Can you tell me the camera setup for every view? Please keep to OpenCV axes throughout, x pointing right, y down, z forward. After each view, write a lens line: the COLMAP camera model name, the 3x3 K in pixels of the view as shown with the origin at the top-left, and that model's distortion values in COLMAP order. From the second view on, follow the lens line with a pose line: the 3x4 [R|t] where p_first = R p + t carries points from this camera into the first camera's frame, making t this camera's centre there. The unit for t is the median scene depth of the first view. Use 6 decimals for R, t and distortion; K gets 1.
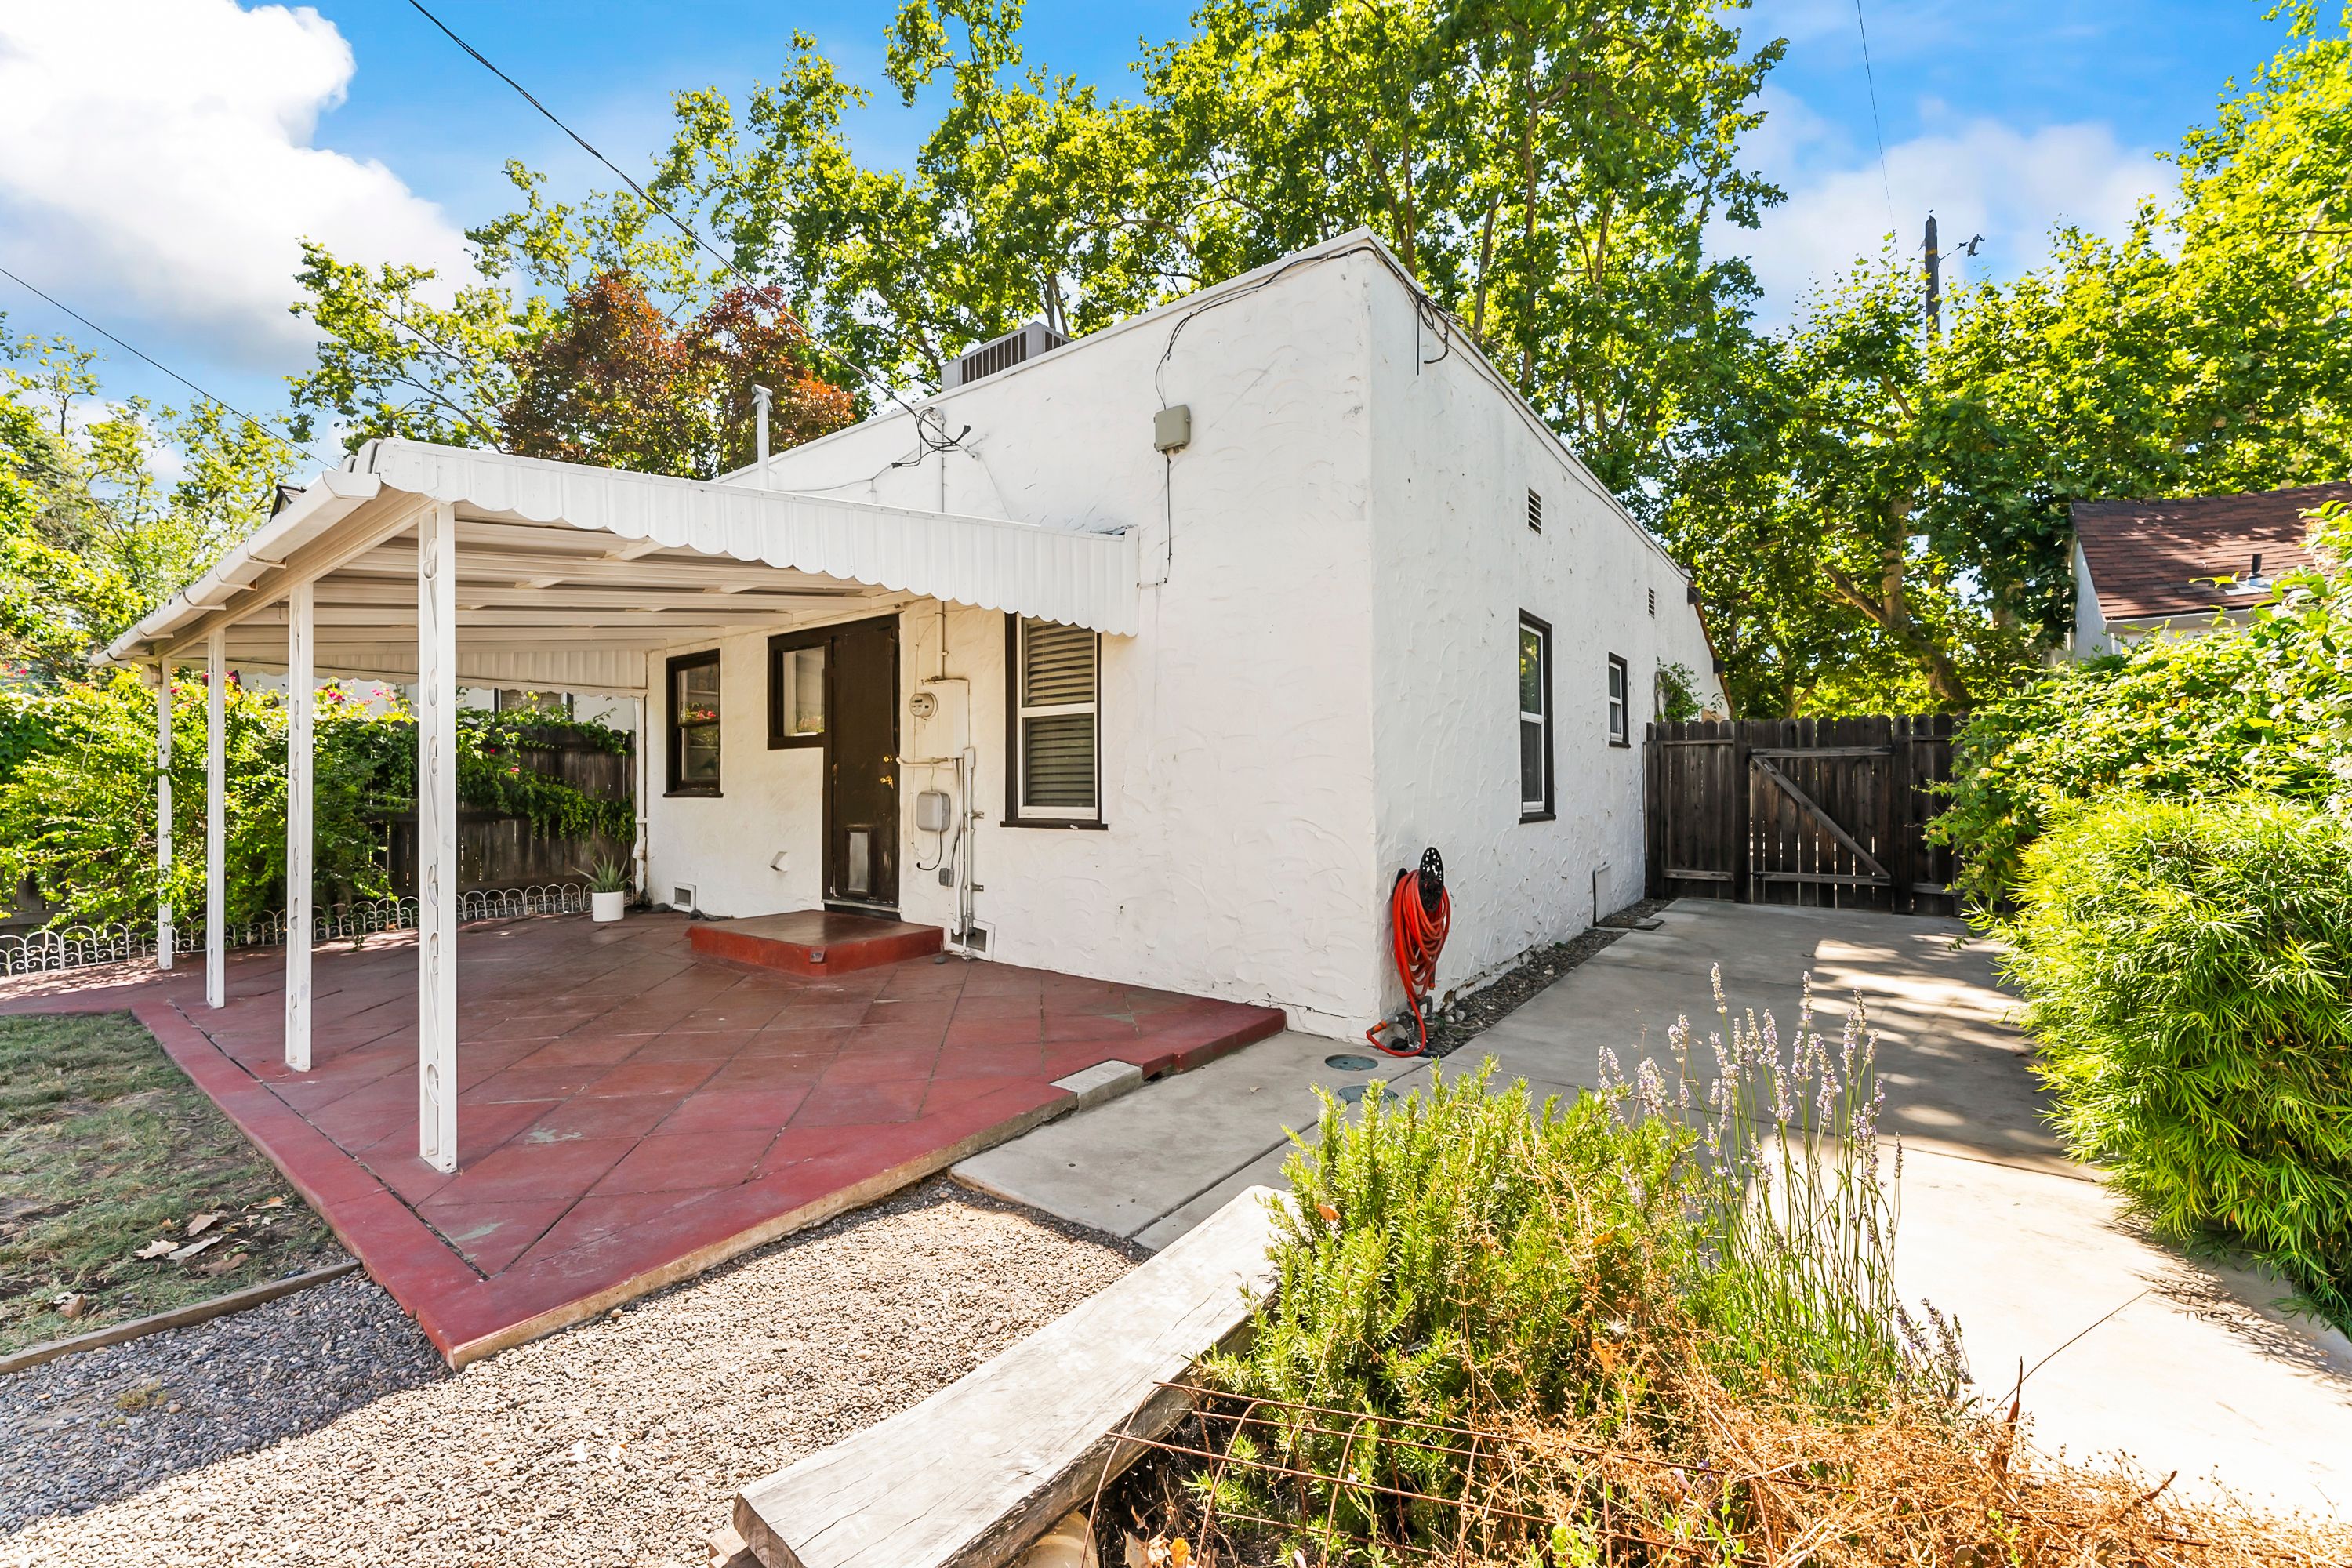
lens RADIAL K [[939.2, 0, 1189.8], [0, 939.2, 780.8], [0, 0, 1]] dist [-0.002050, 0.000185]
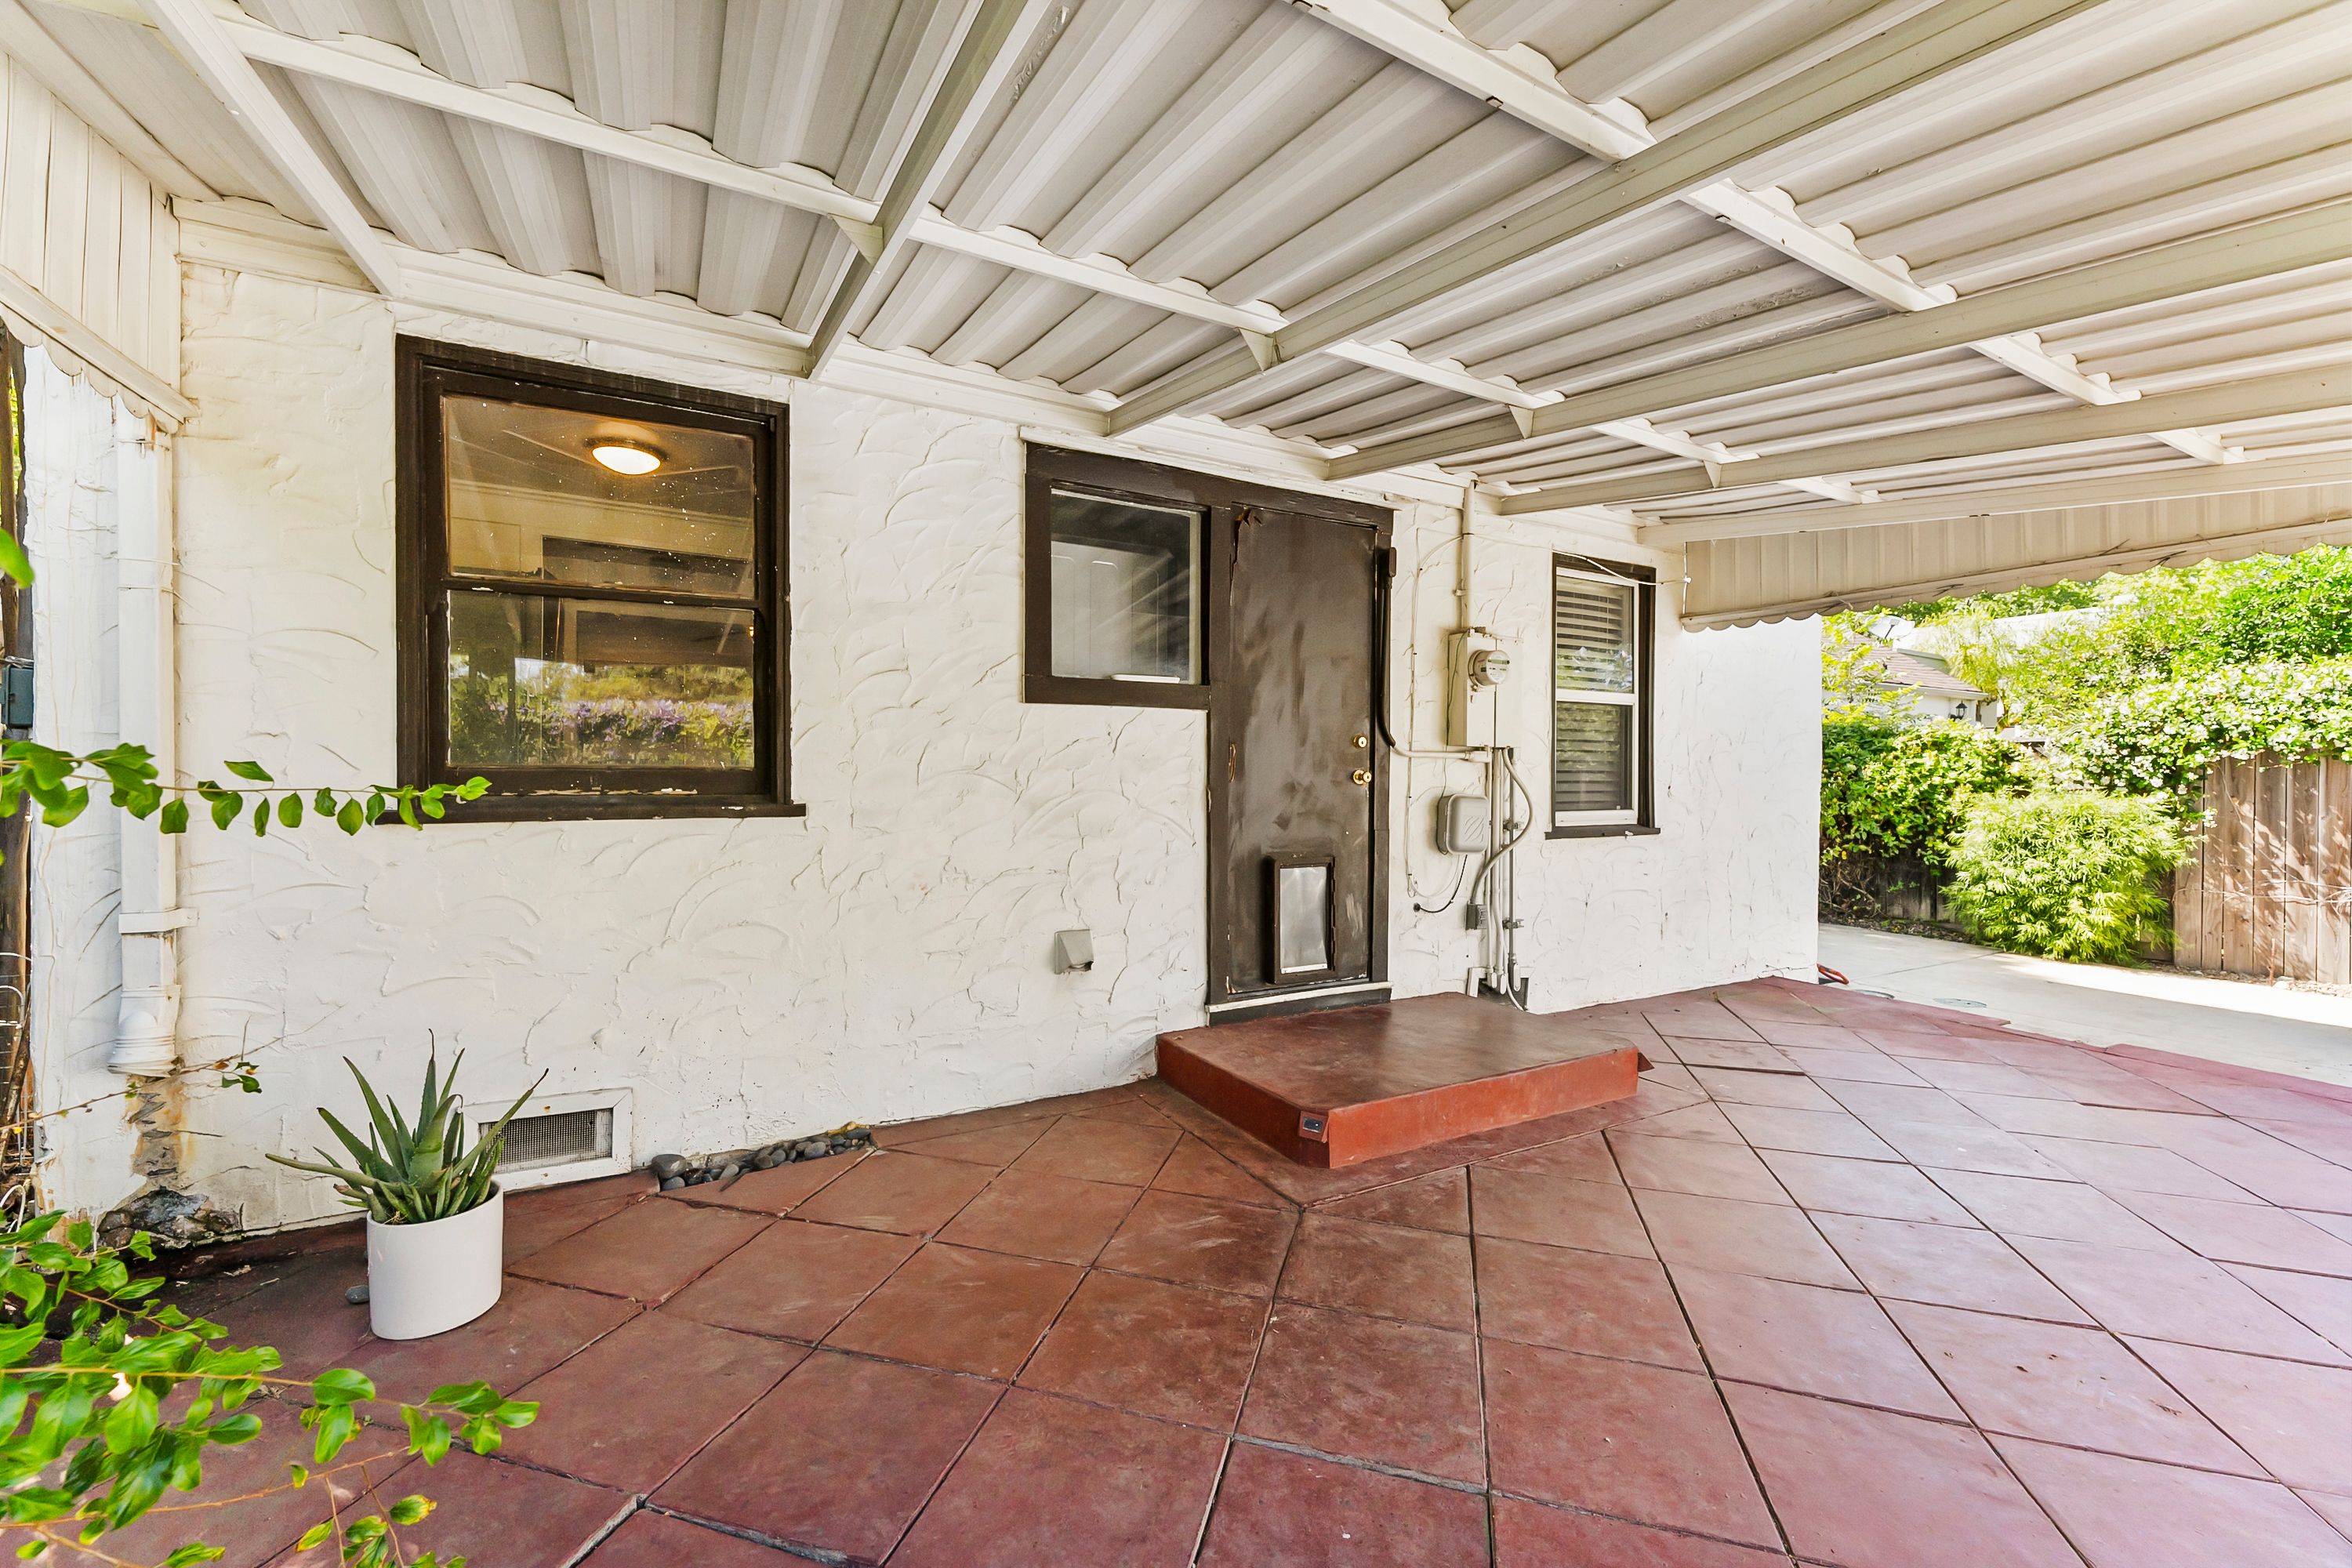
lens RADIAL K [[957.0, 0, 1176.0], [0, 957.0, 784.0], [0, 0, 1]] dist [0.000203, -0.000225]
pose [[0.410916, -0.012006, 0.911594, -0.954021], [-0.021000, 0.999523, 0.022631, -0.006902], [-0.911431, -0.028443, 0.410468, 0.875954]]
